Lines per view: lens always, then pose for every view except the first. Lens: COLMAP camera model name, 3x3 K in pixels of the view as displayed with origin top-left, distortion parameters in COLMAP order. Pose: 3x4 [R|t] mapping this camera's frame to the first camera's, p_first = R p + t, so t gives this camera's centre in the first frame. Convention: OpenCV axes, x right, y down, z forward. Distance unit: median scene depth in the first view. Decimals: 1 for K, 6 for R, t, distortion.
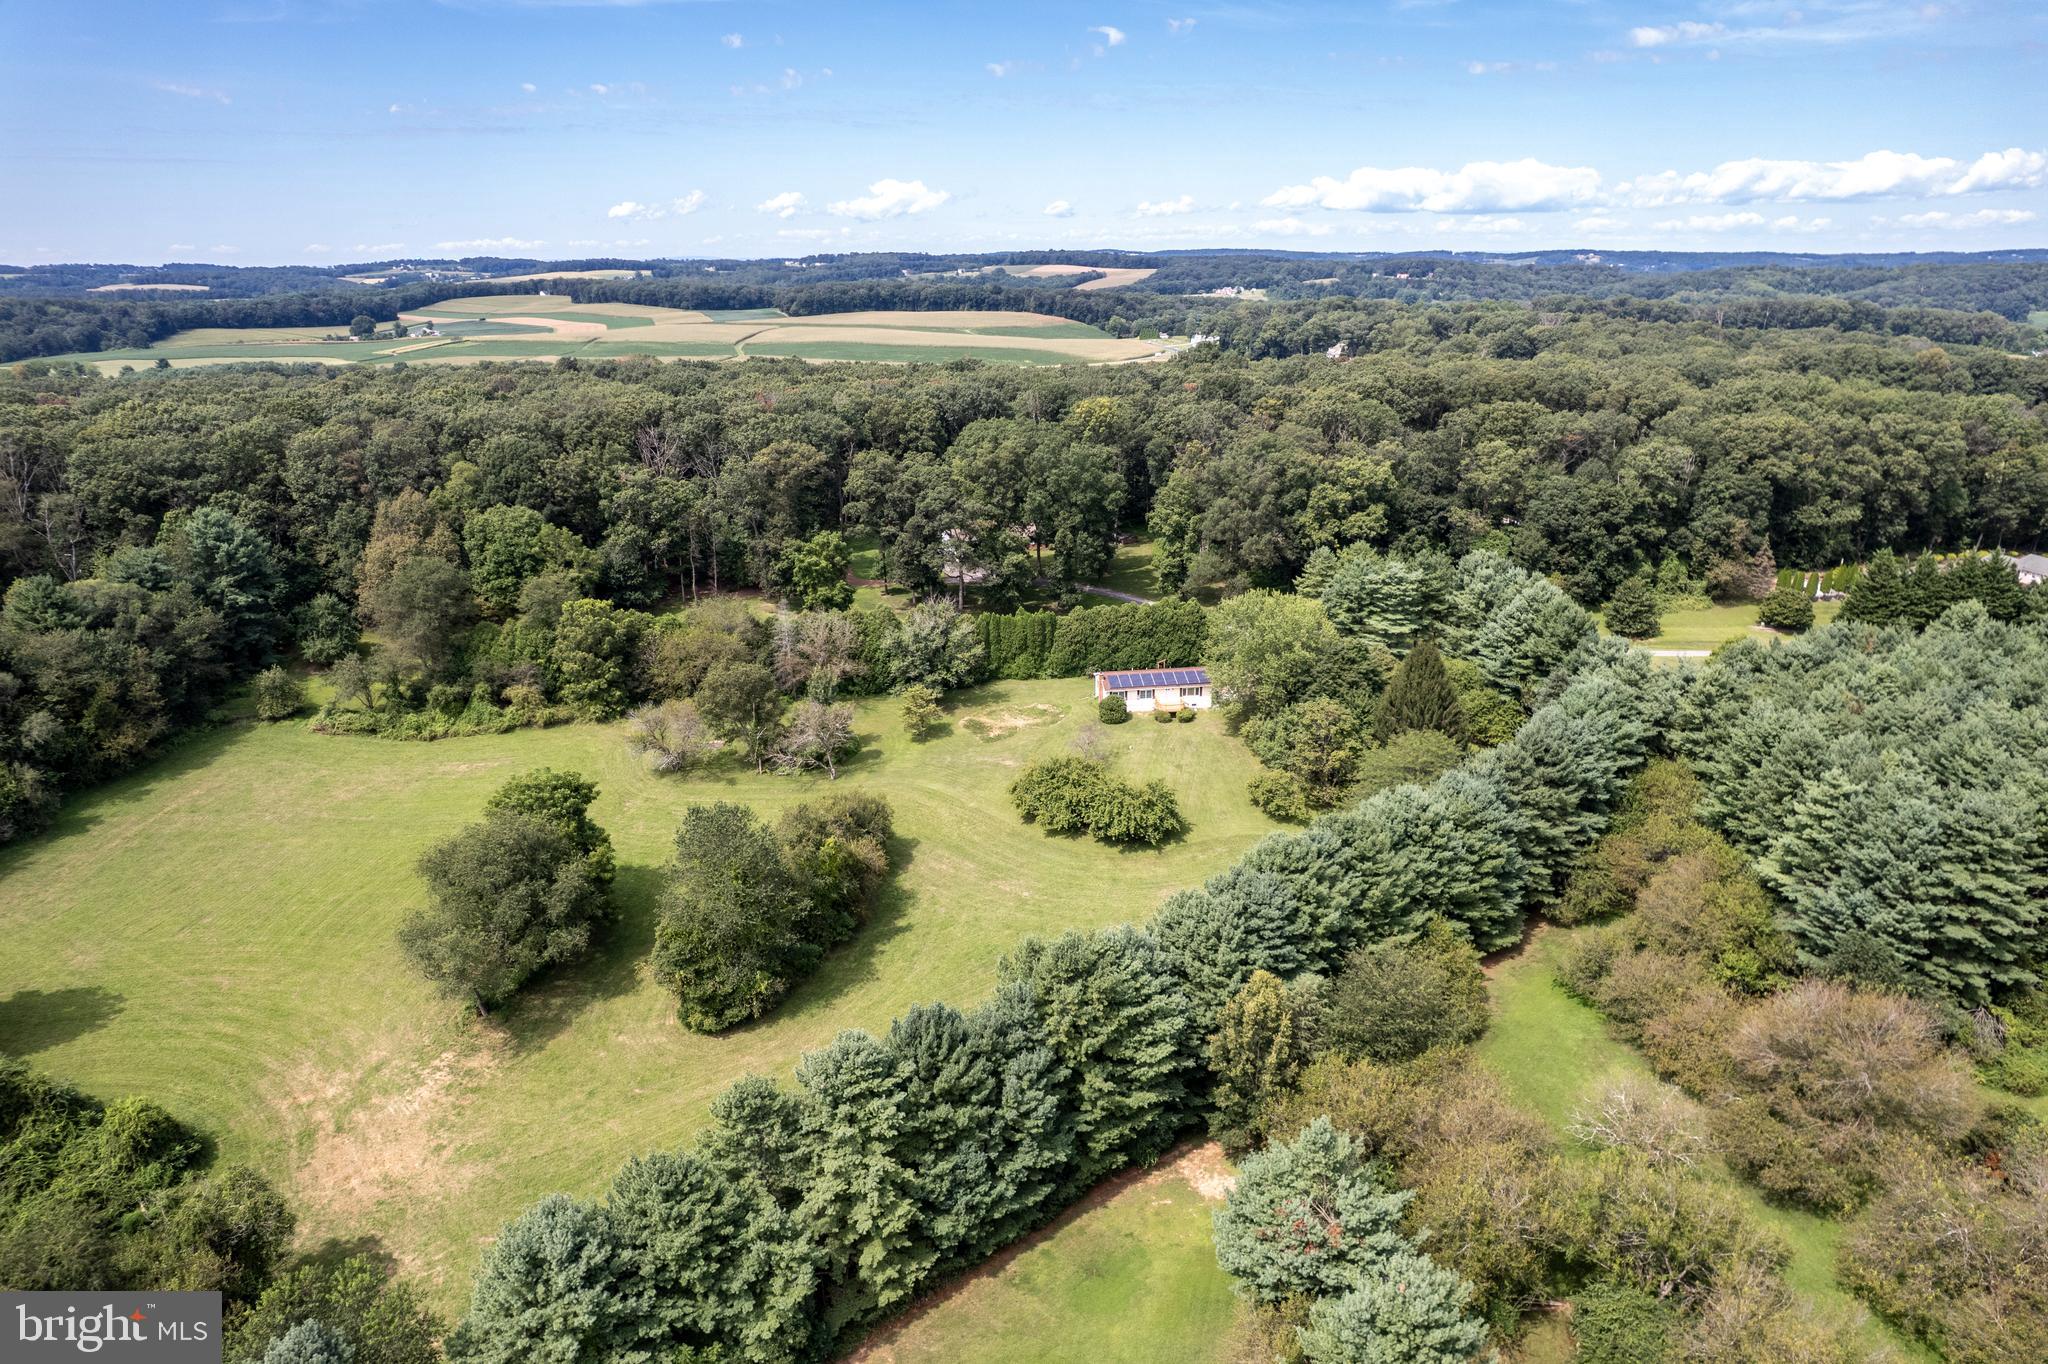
lens RADIAL K [[1313.1, 0, 1031.5], [0, 1313.1, 681.1], [0, 0, 1]] dist [-0.077088, 0.070292]
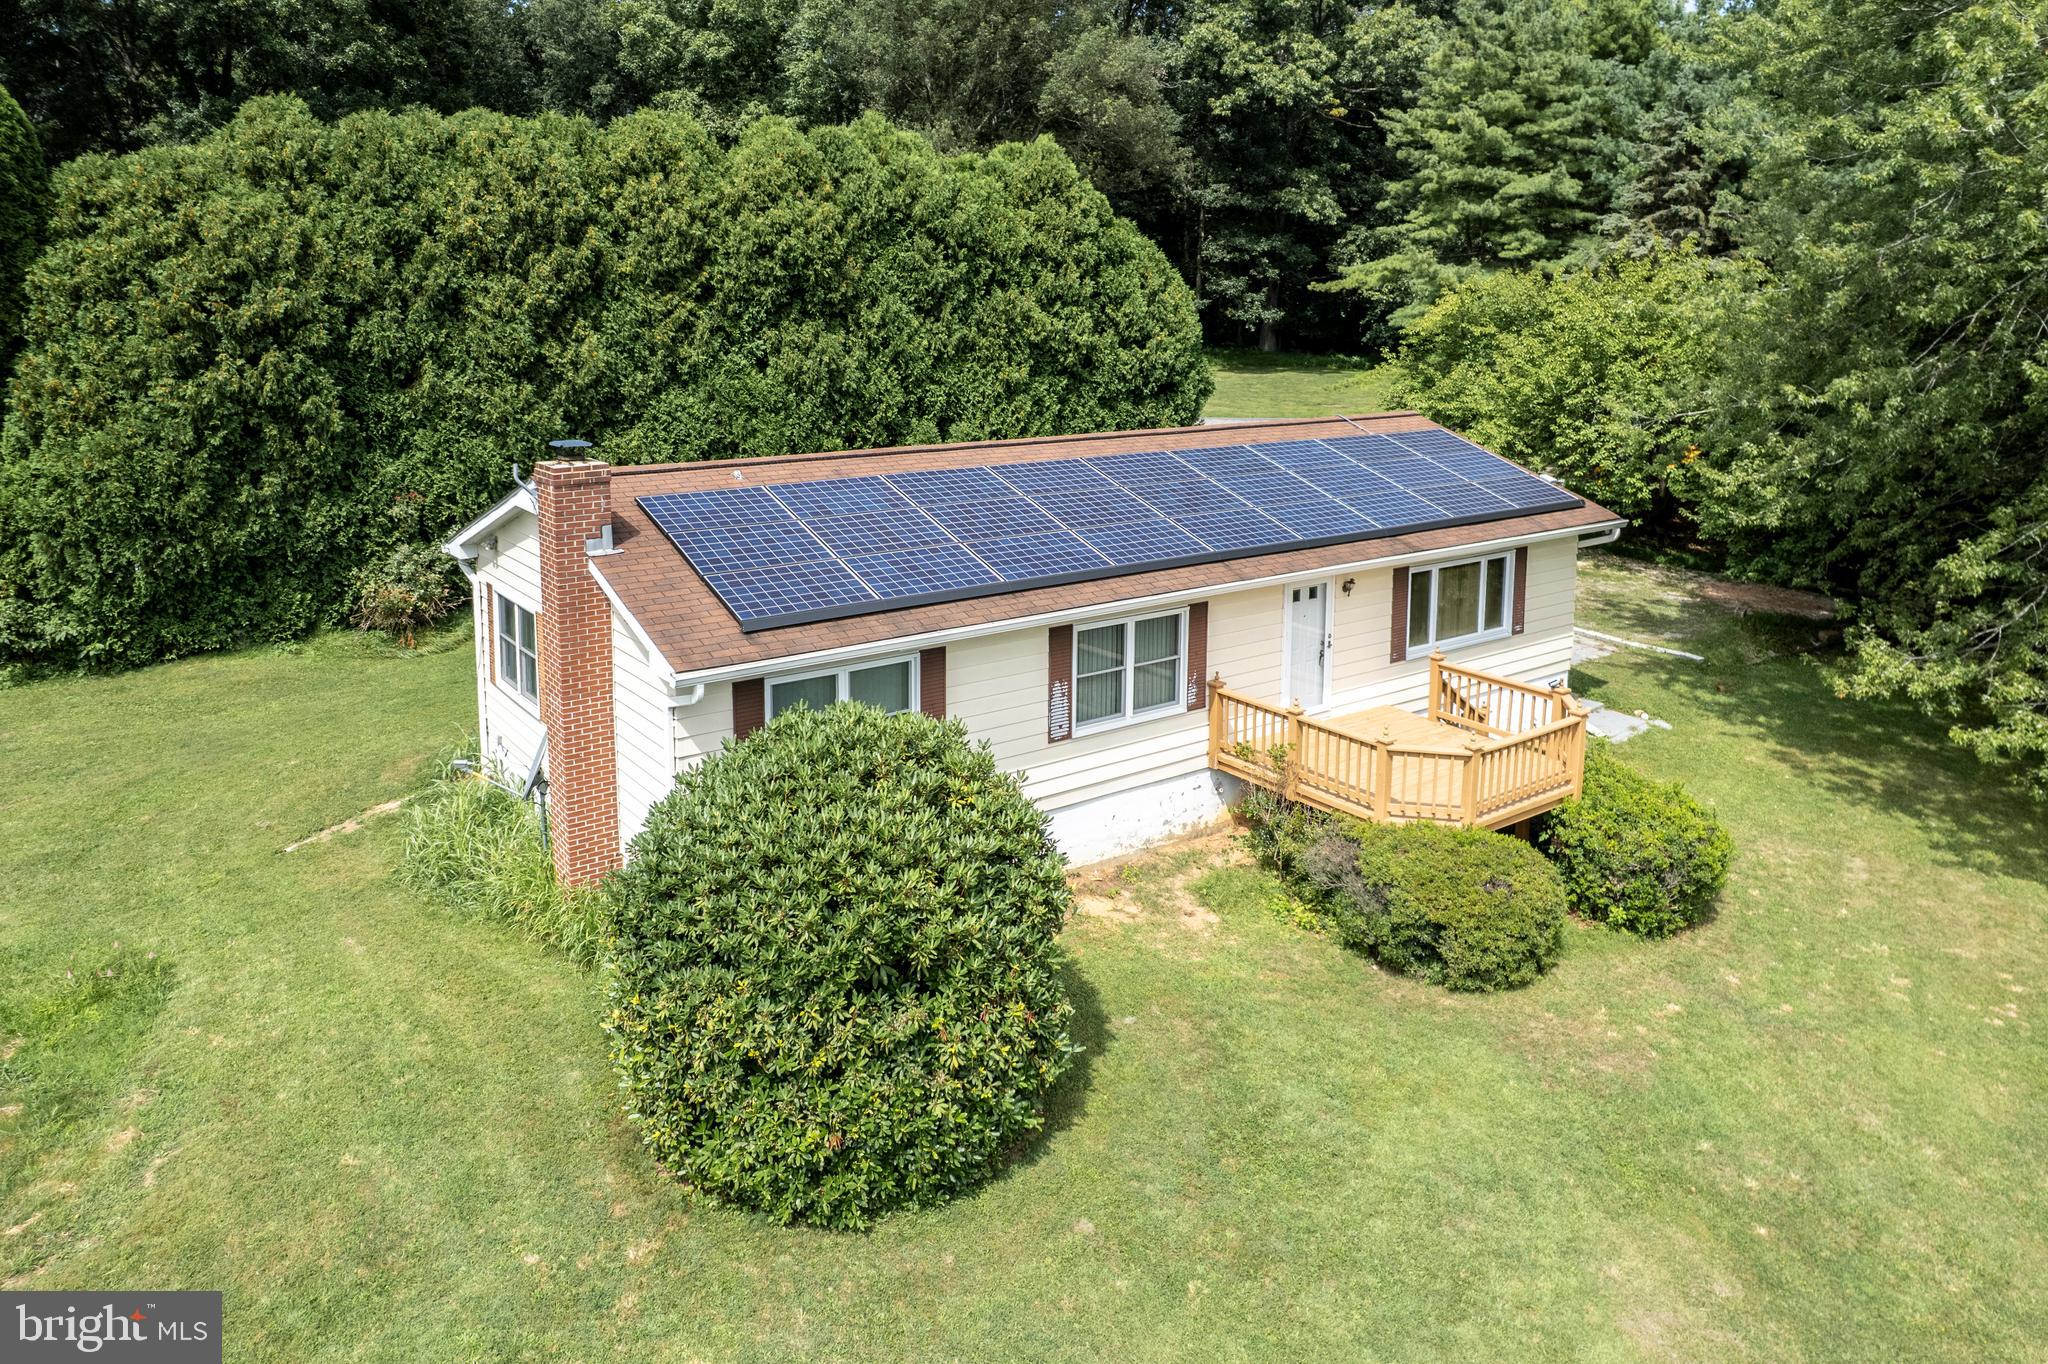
lens RADIAL K [[1379.5, 0, 1032.2], [0, 1379.5, 499.0], [0, 0, 1]] dist [-0.036640, 0.001780]
pose [[0.878734, -0.053528, 0.474300, 0.038683], [0.135706, 0.980701, -0.140744, 0.011122], [-0.457613, 0.188042, 0.869040, 0.915889]]
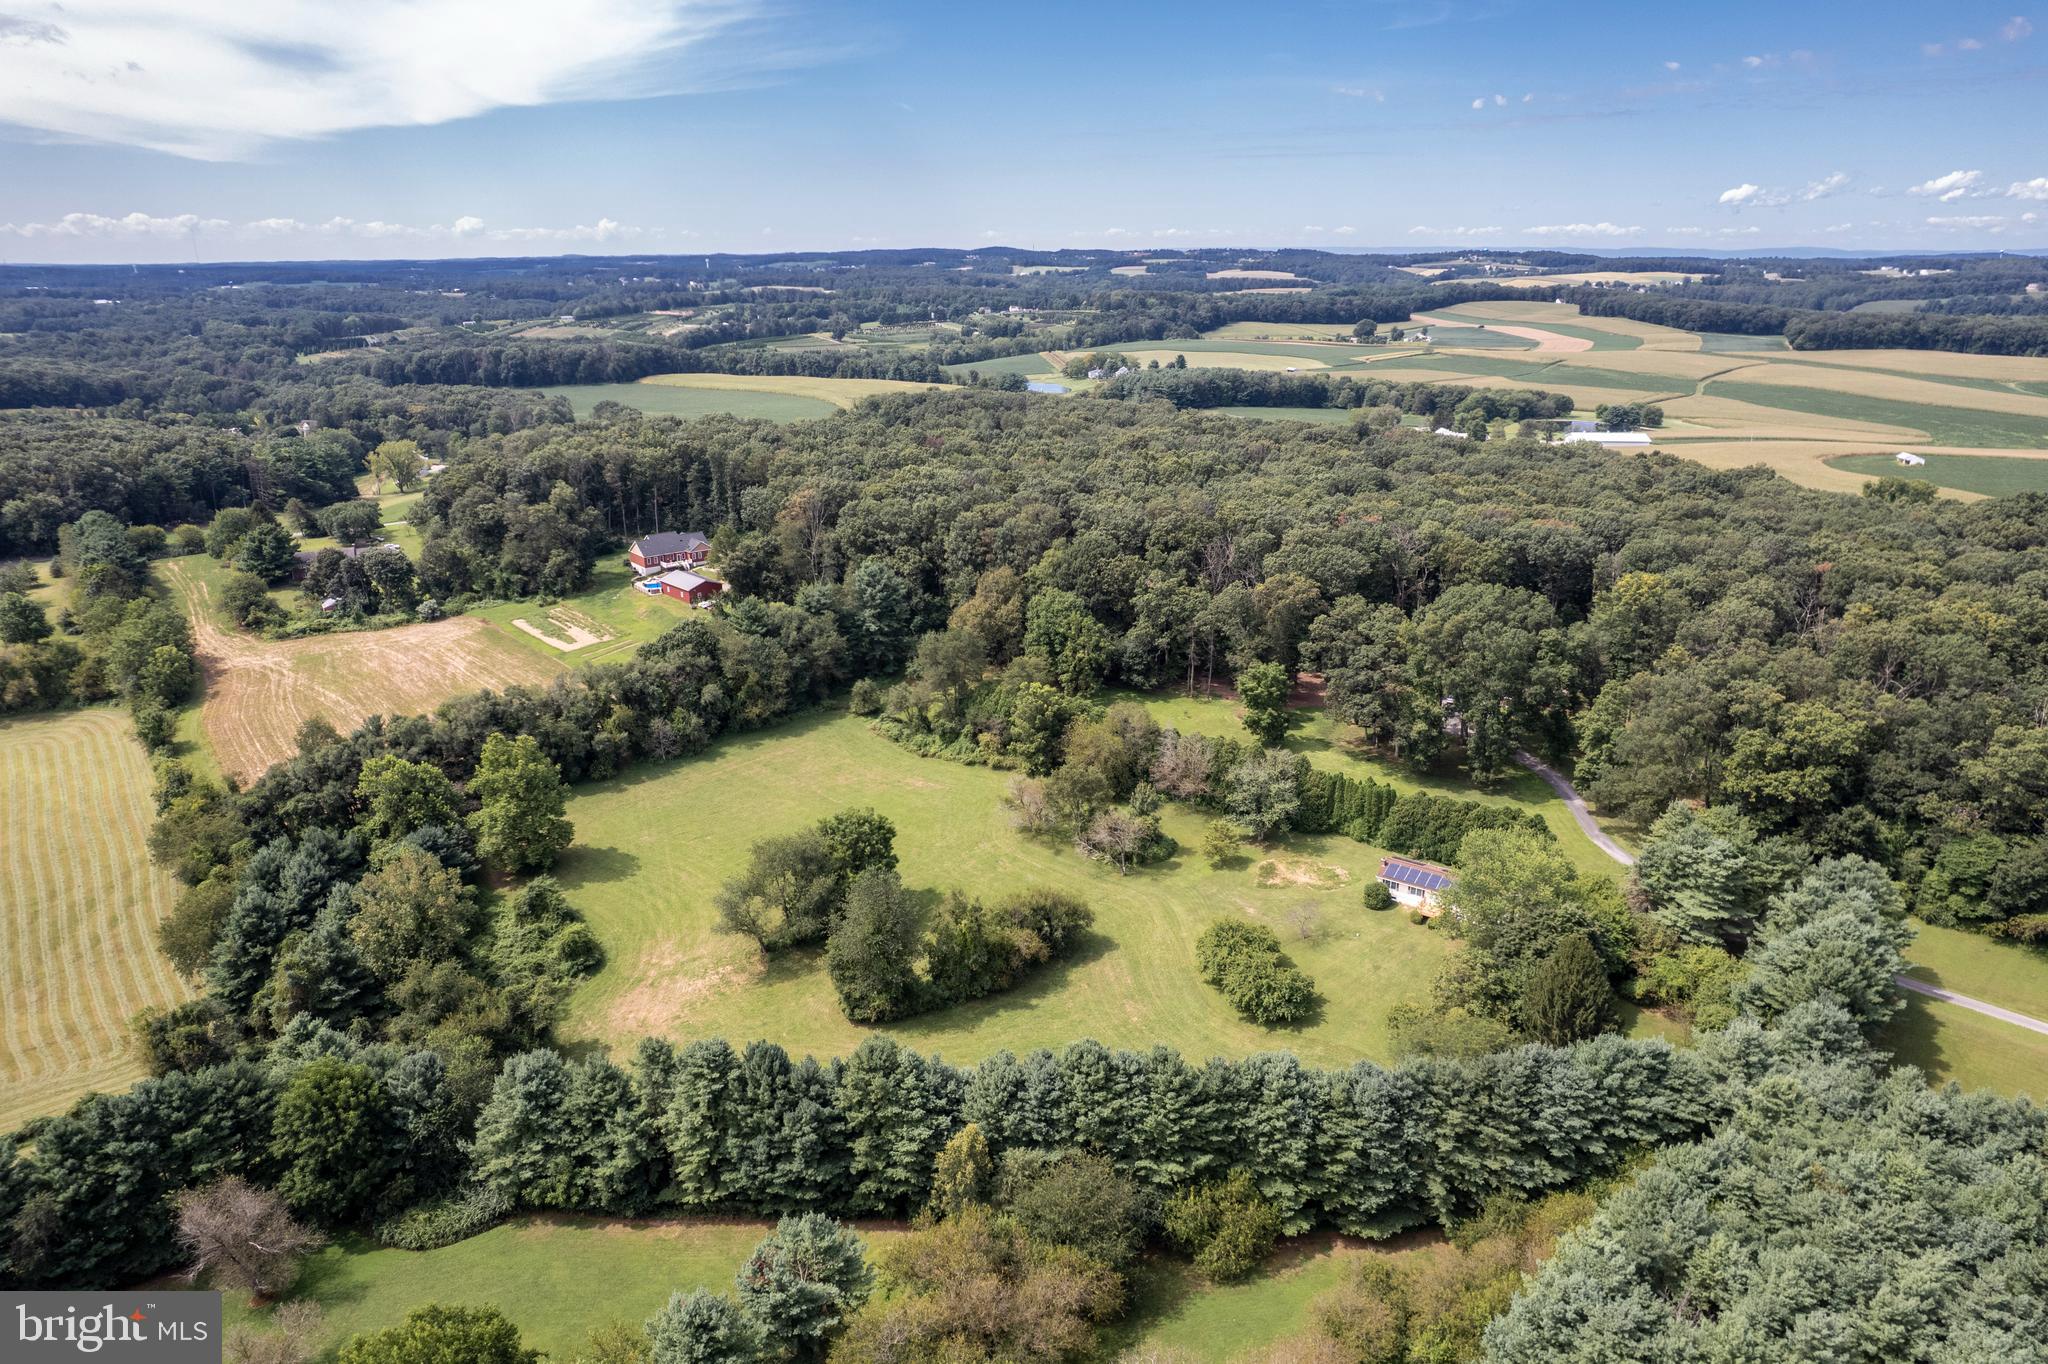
lens RADIAL K [[1313.1, 0, 1031.5], [0, 1313.1, 681.1], [0, 0, 1]] dist [-0.077088, 0.070292]
pose [[0.725873, 0.224680, -0.650098, 0.500792], [-0.218539, 0.971505, 0.091750, -0.180757], [0.652188, 0.075473, 0.754291, 0.000084]]
